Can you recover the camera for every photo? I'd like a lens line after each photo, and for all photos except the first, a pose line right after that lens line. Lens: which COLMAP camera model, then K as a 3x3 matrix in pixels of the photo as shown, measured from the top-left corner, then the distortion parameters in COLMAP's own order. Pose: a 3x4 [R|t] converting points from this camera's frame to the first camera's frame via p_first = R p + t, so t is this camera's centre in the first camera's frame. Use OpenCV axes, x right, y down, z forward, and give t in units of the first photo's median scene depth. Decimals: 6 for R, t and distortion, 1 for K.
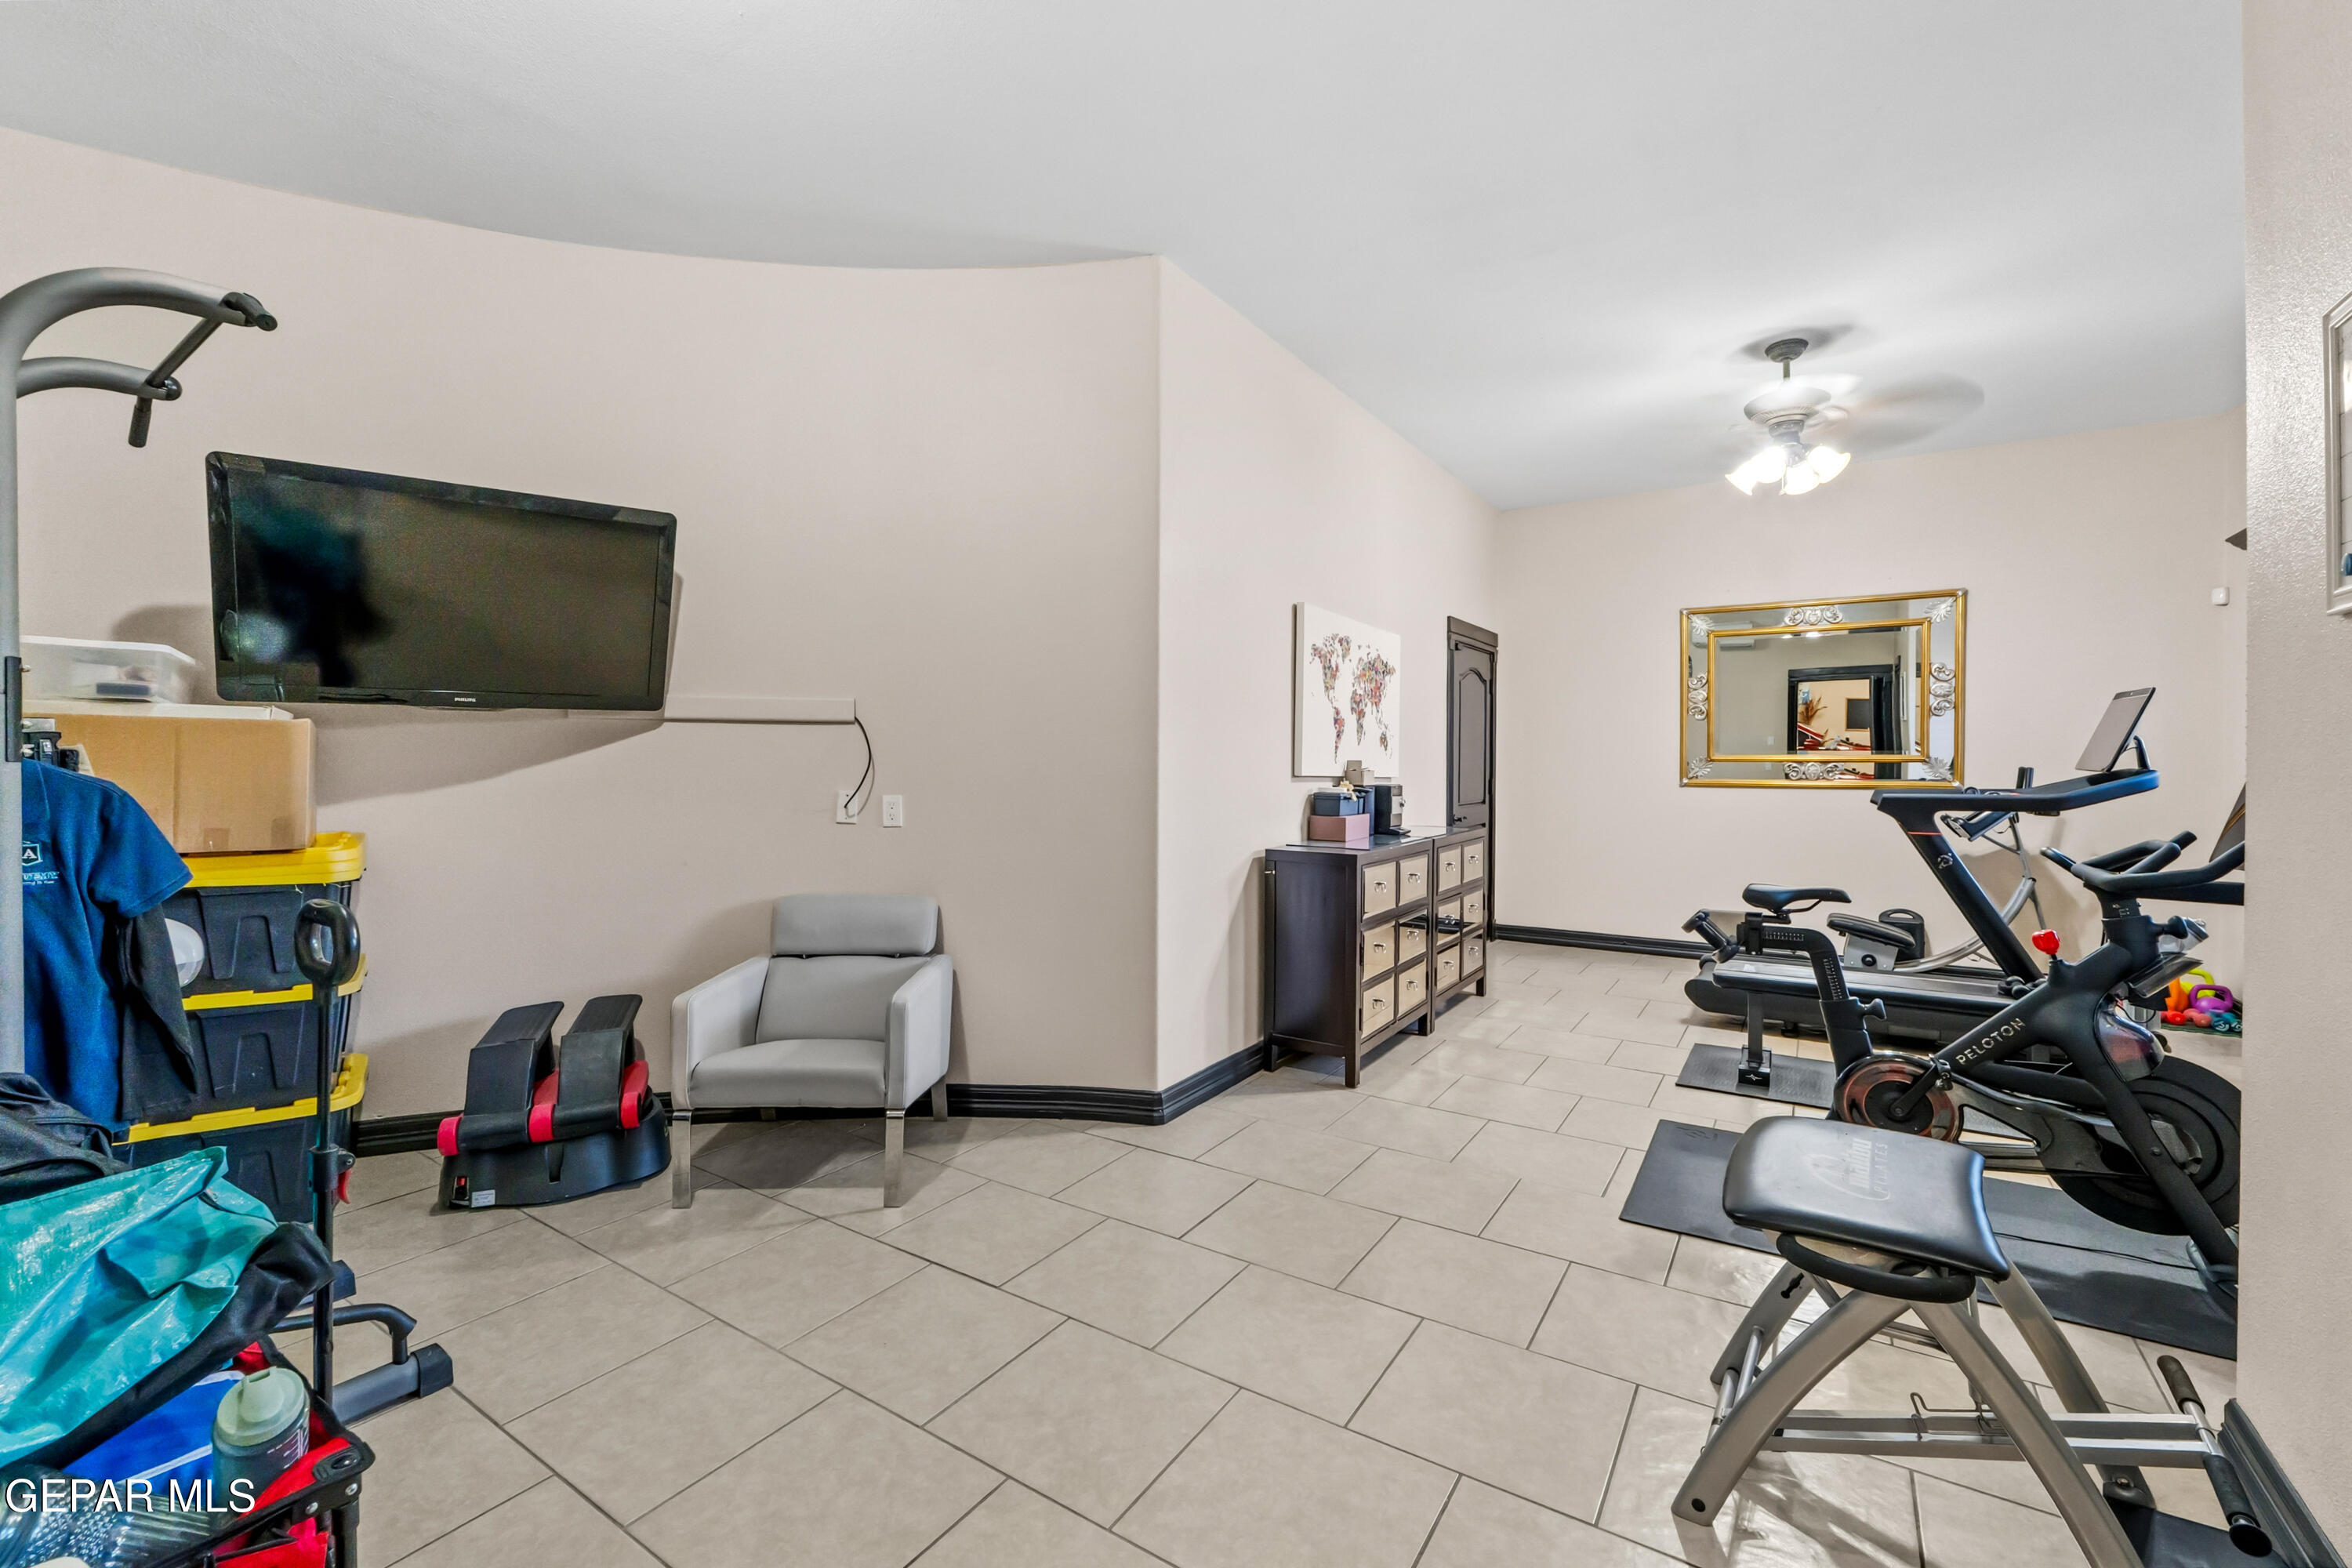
lens RADIAL K [[984.0, 0, 1177.0], [0, 984.0, 772.2], [0, 0, 1]] dist [-0.000930, 0.000021]
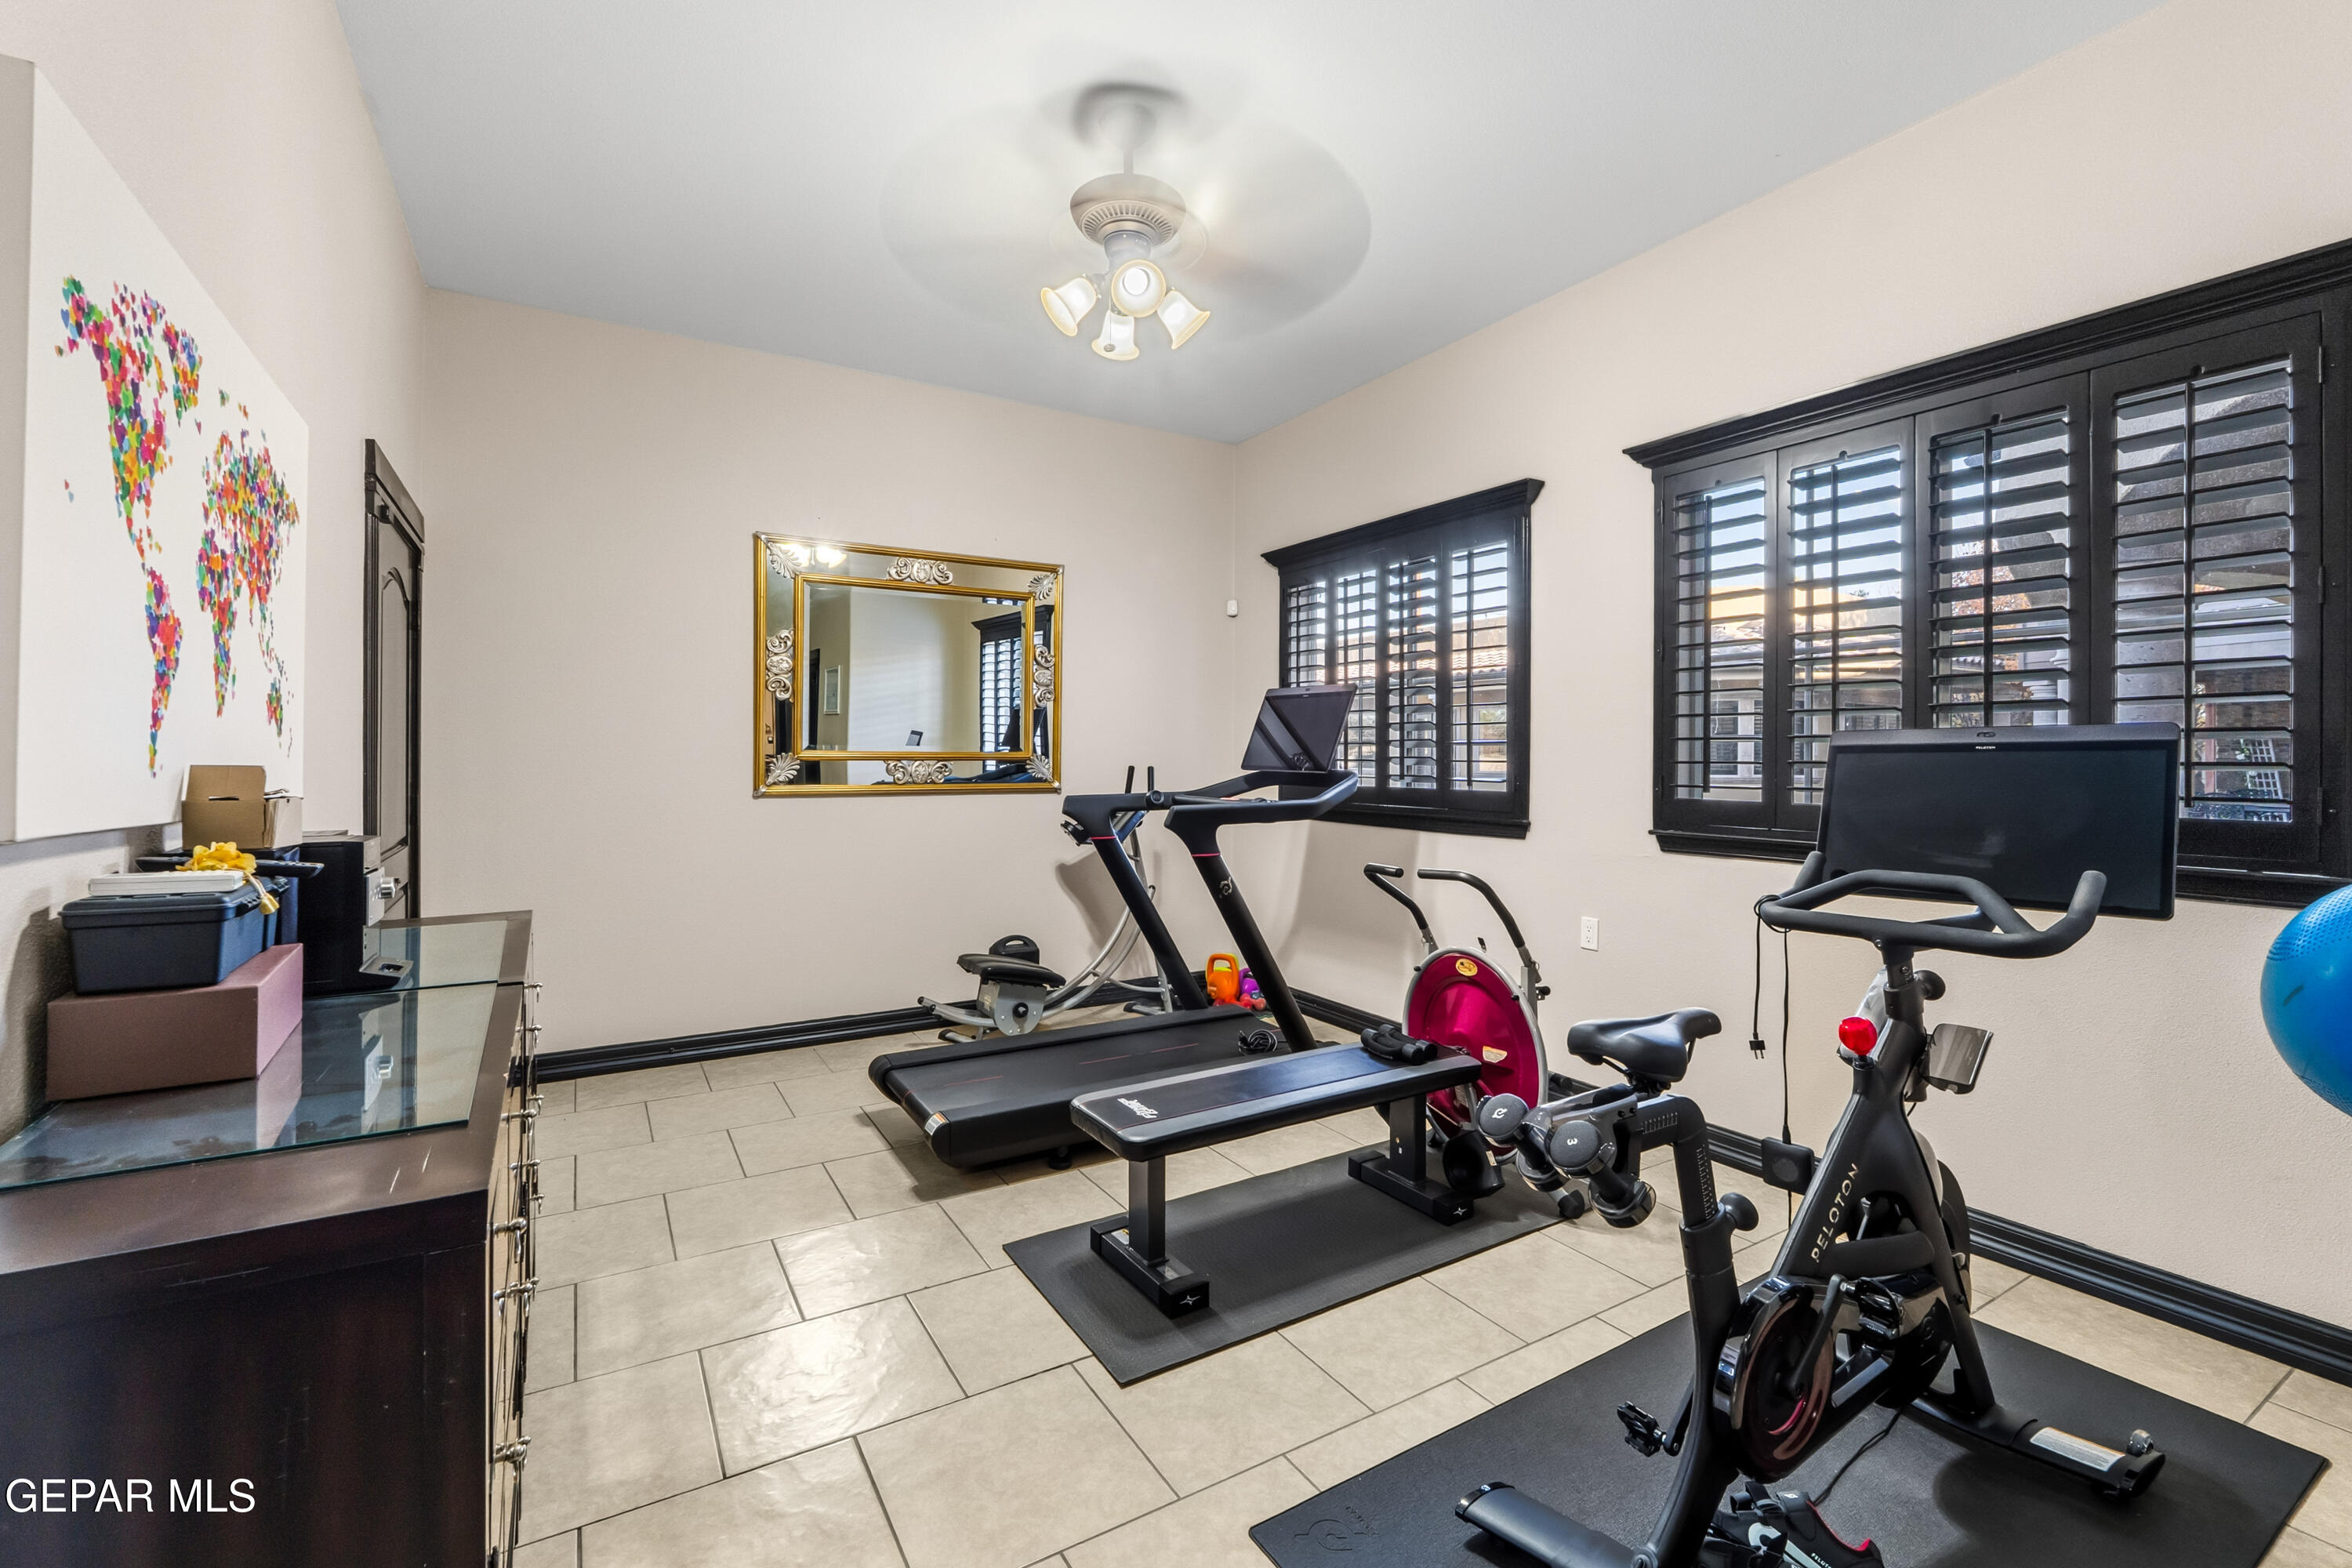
lens RADIAL K [[984.0, 0, 1185.6], [0, 984.0, 753.3], [0, 0, 1]] dist [-0.000930, 0.000021]
pose [[0.422770, 0.006296, 0.906215, 0.035889], [0.002179, 0.999966, -0.007964, -0.013170], [-0.906234, 0.005342, 0.422742, 0.613402]]
